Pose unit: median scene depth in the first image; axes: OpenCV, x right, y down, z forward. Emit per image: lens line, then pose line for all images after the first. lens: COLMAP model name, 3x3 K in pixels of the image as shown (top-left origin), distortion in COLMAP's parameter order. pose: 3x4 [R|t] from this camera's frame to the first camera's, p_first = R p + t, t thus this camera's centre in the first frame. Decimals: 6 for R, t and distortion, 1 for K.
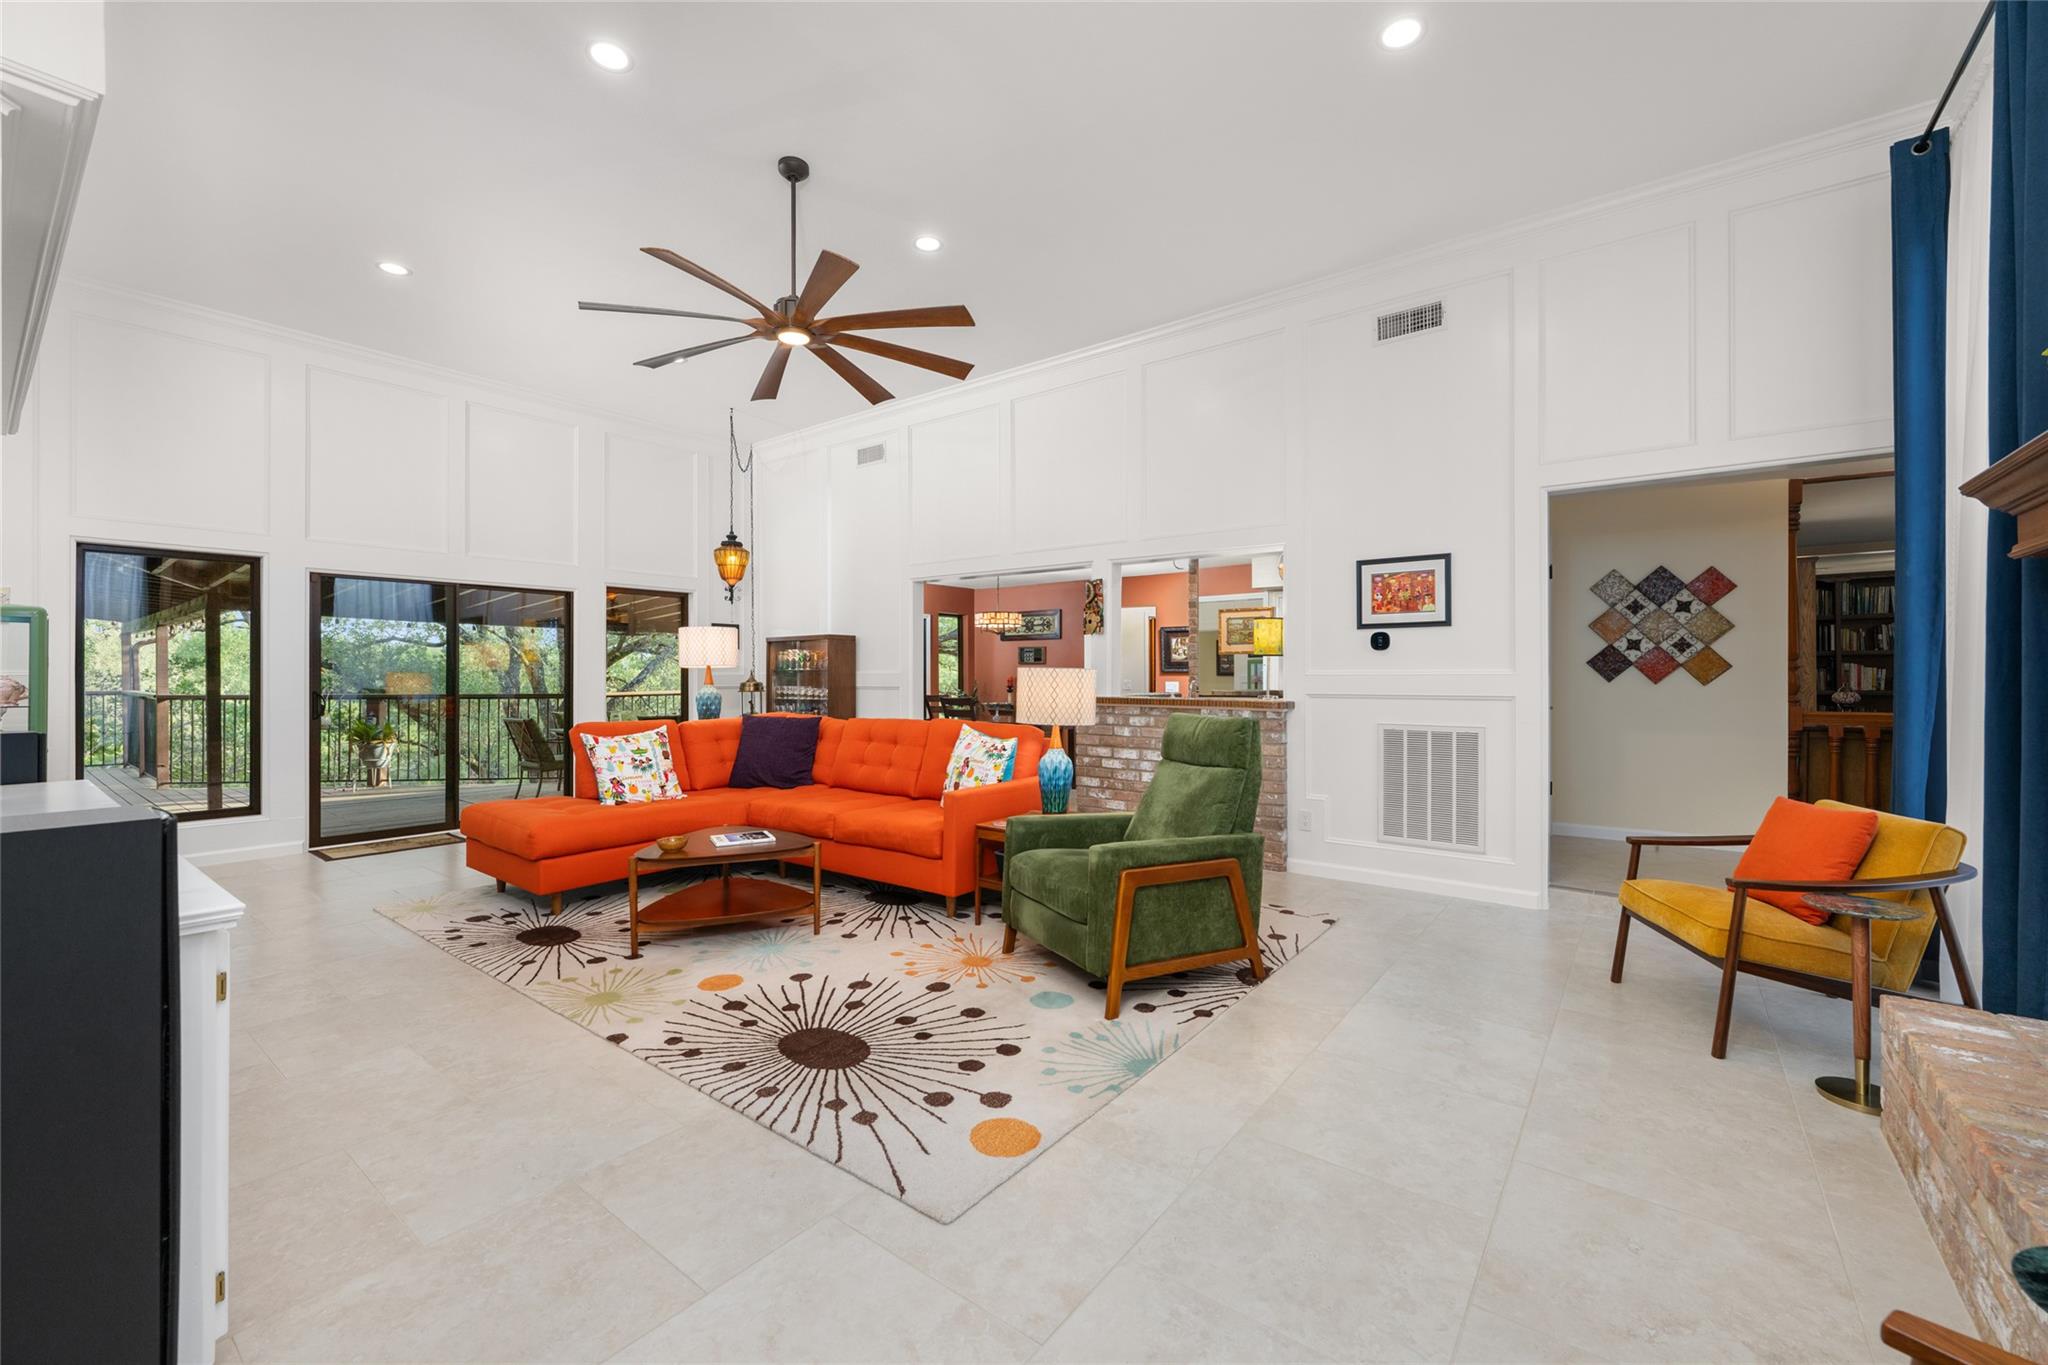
lens RADIAL K [[827.2, 0, 1024.0], [0, 827.2, 682.5], [0, 0, 1]] dist [0.000116, 0.000055]
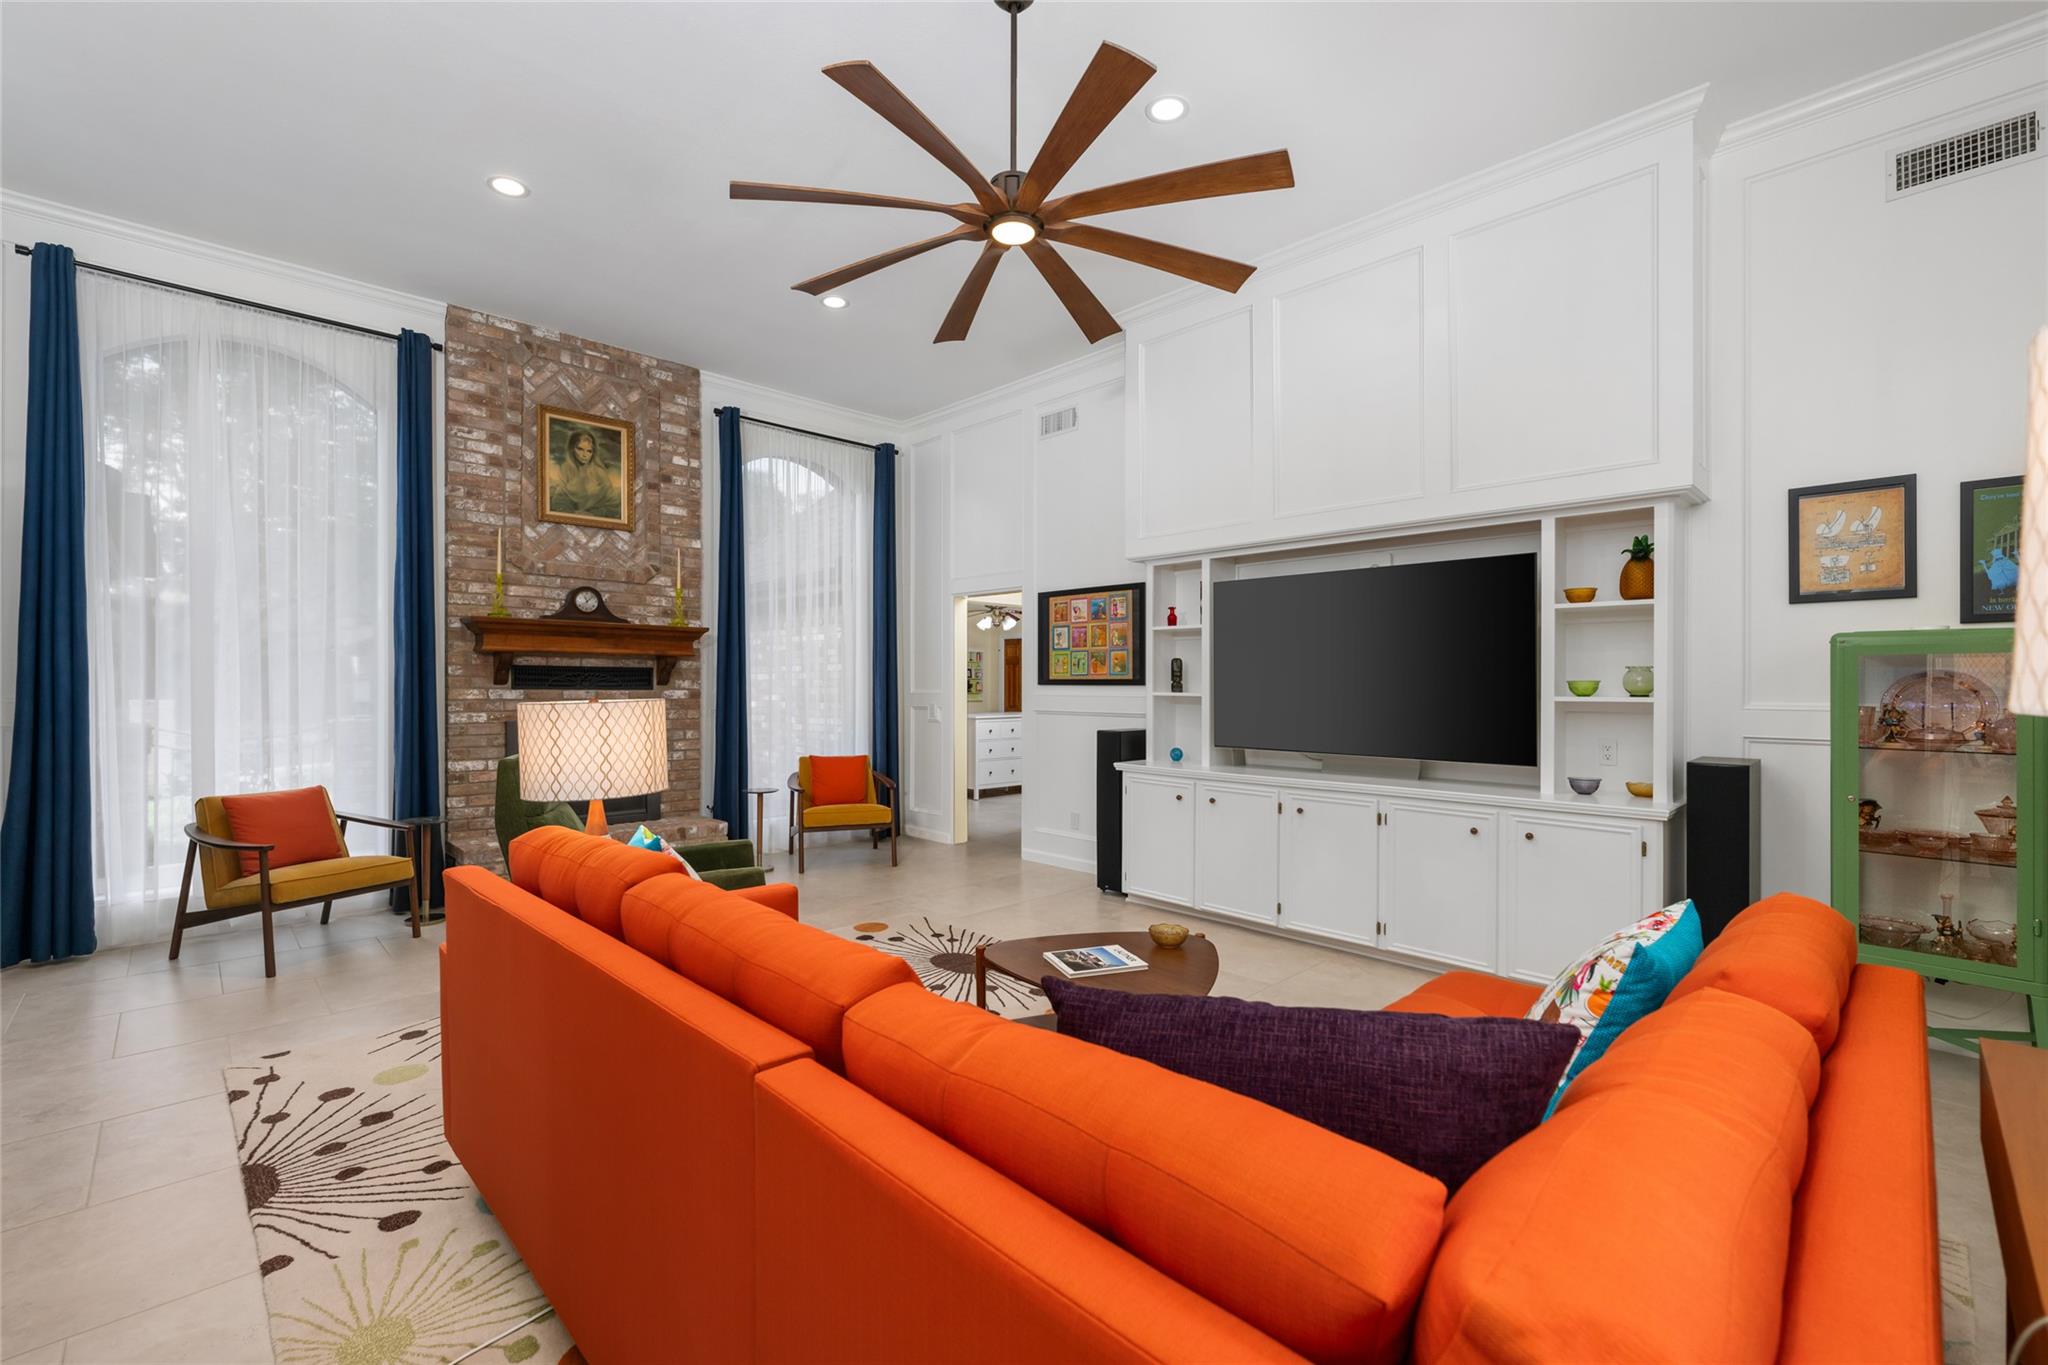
lens RADIAL K [[867.0, 0, 1024.0], [0, 867.0, 682.5], [0, 0, 1]] dist [0.001616, 0.000207]
pose [[-0.990702, -0.001265, 0.136045, -0.369897], [-0.000462, 0.999982, 0.005937, -0.035945], [-0.136050, 0.005819, -0.990685, 1.651627]]
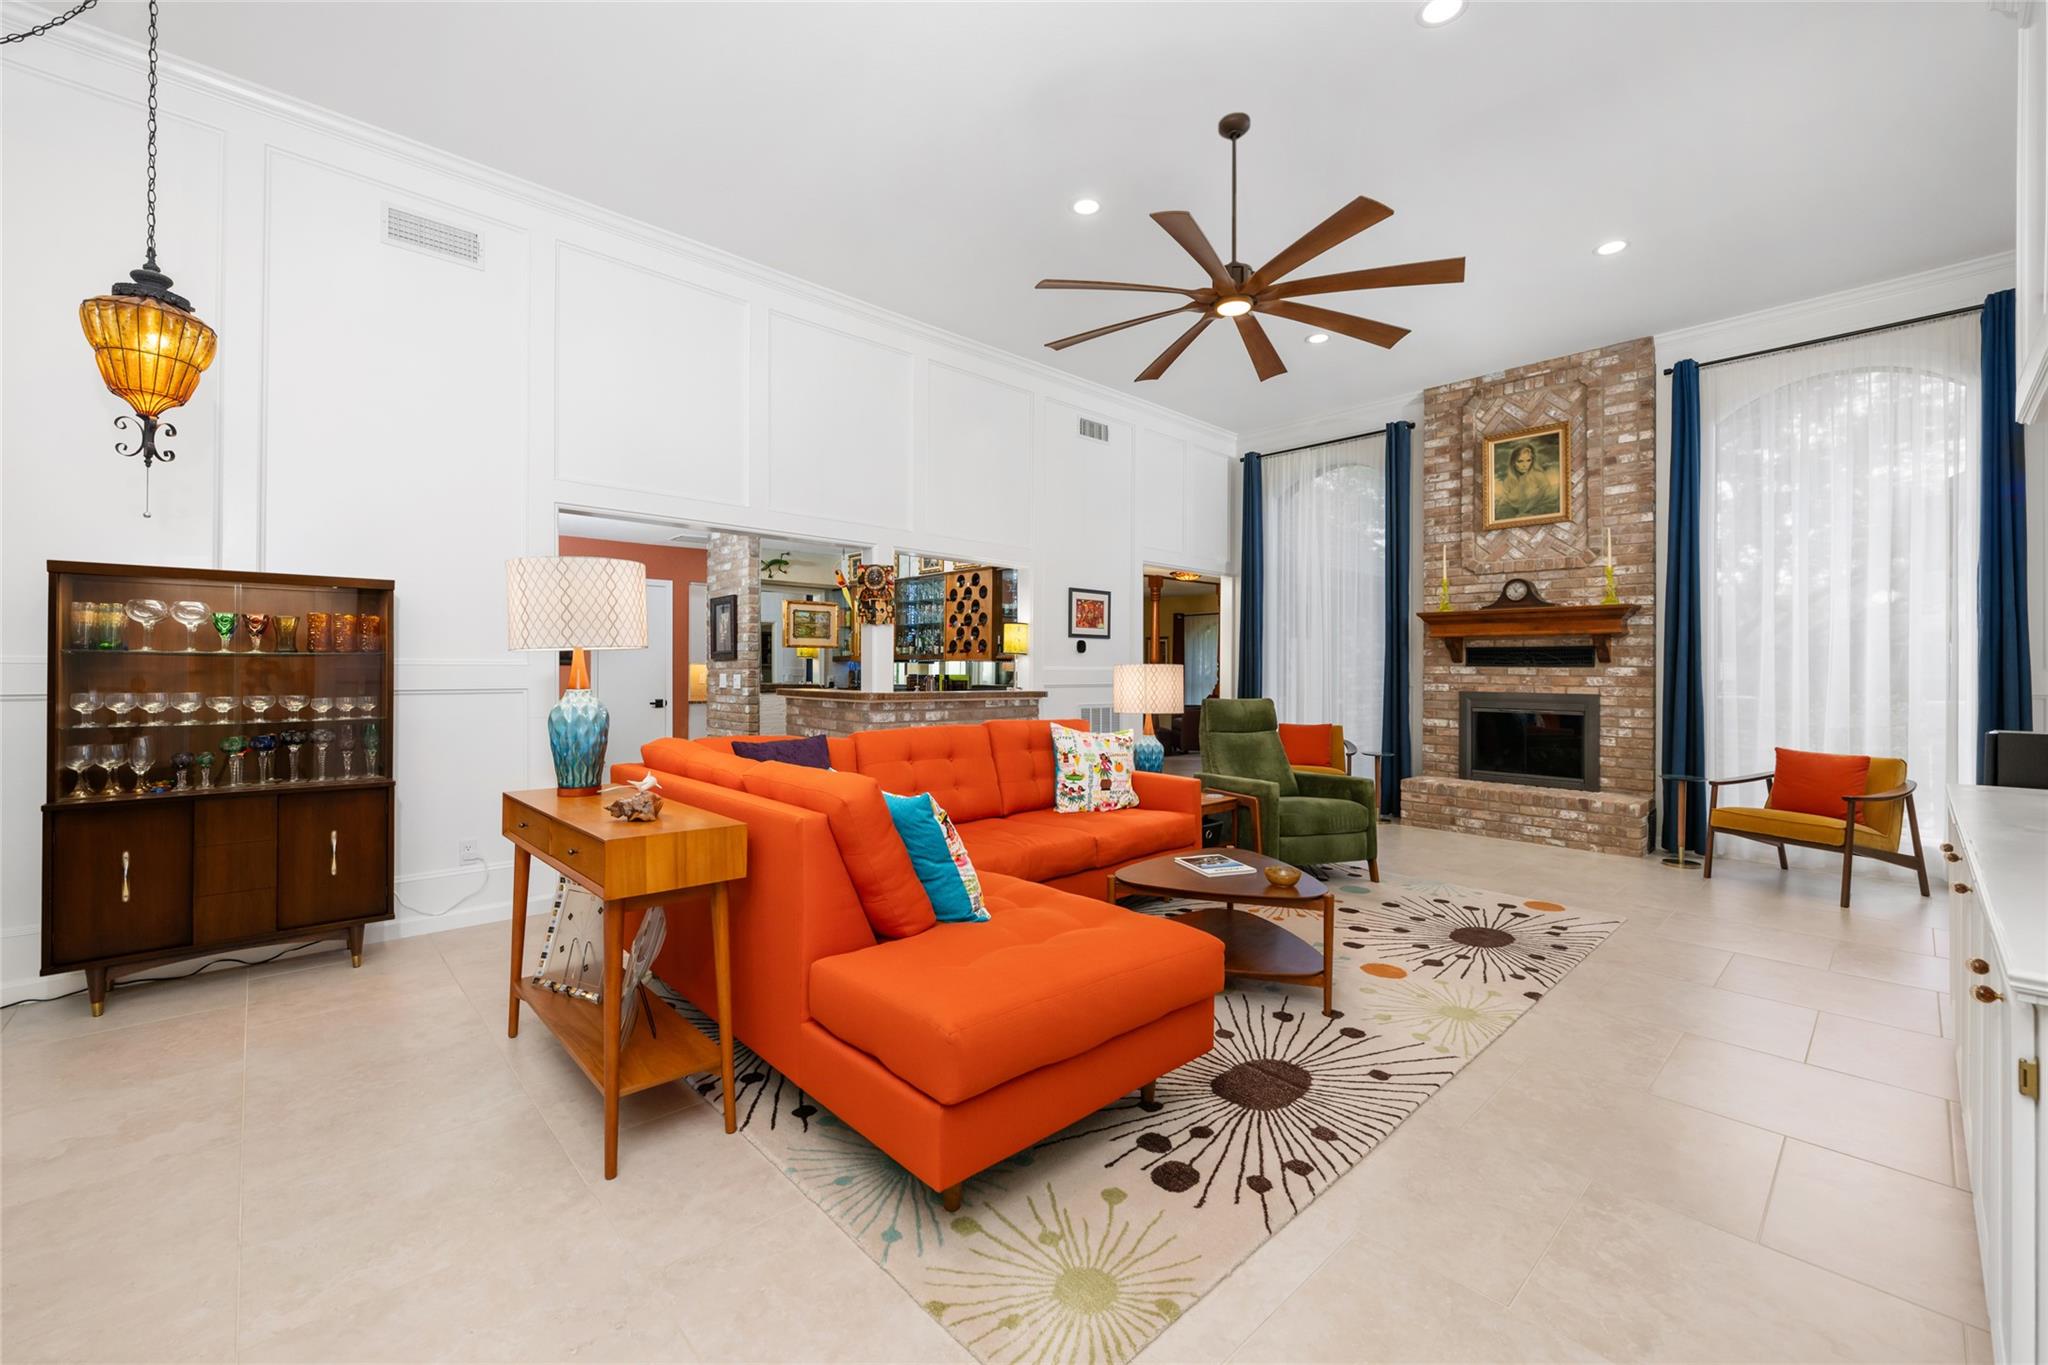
lens RADIAL K [[827.2, 0, 1024.0], [0, 827.2, 682.5], [0, 0, 1]] dist [0.000116, 0.000055]
pose [[0.160036, -0.013778, 0.987015, -1.174023], [0.002588, 0.999905, 0.013539, -0.009421], [-0.987108, 0.000387, 0.160056, 1.034423]]
